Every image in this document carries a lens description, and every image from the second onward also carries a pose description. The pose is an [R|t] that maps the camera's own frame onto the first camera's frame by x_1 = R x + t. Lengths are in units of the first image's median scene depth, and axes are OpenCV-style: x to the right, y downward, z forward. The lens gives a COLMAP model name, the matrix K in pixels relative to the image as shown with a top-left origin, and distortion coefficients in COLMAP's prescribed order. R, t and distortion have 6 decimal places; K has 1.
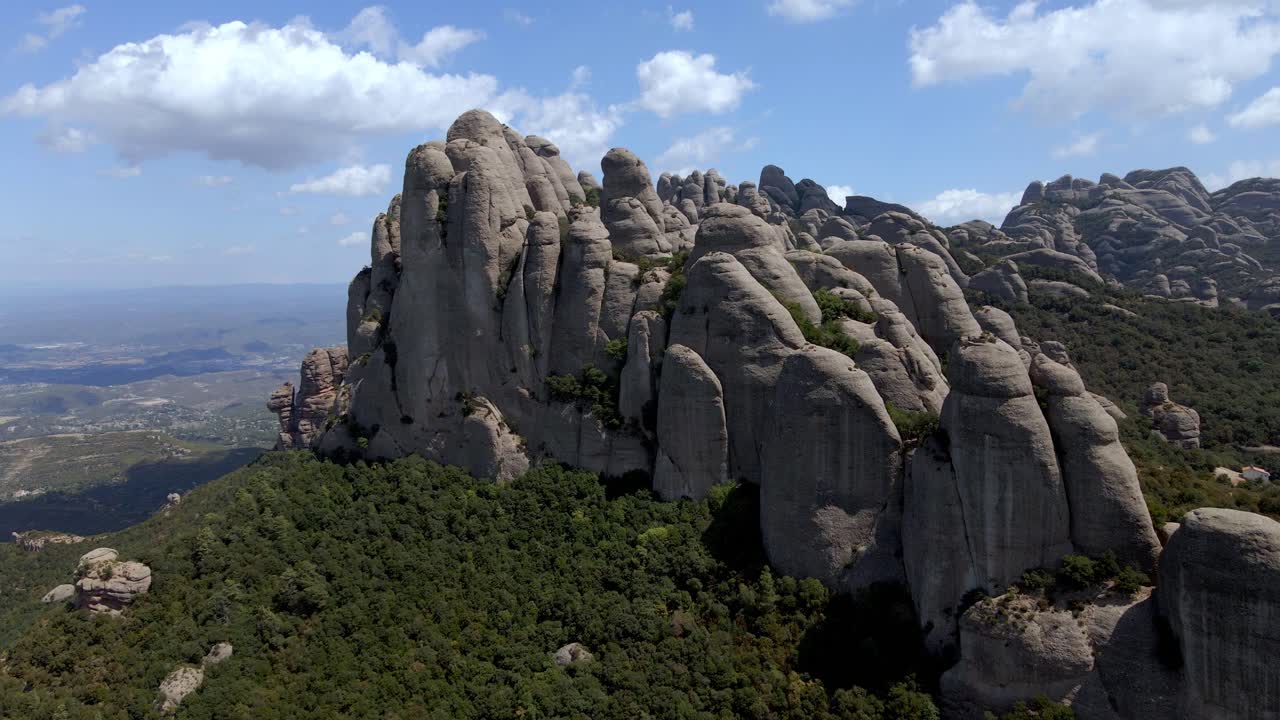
lens RADIAL K [[995.1, 0, 640.0], [0, 995.1, 360.0], [0, 0, 1]] dist [0.052087, 0.000999]
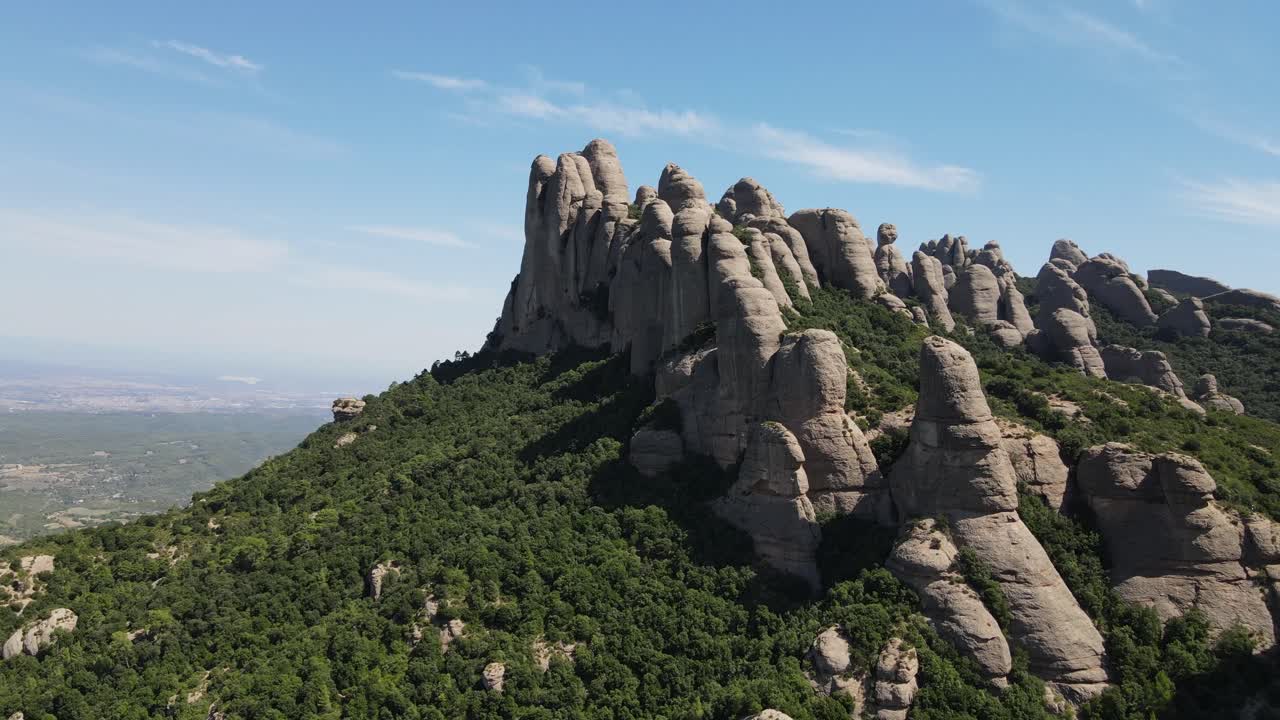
lens RADIAL K [[995.1, 0, 640.0], [0, 995.1, 360.0], [0, 0, 1]] dist [0.052087, 0.000999]
pose [[0.907447, 0.042910, -0.417969, 0.597176], [-0.093926, 0.990314, -0.102252, 0.251183], [0.409533, 0.132047, 0.902688, -0.313848]]
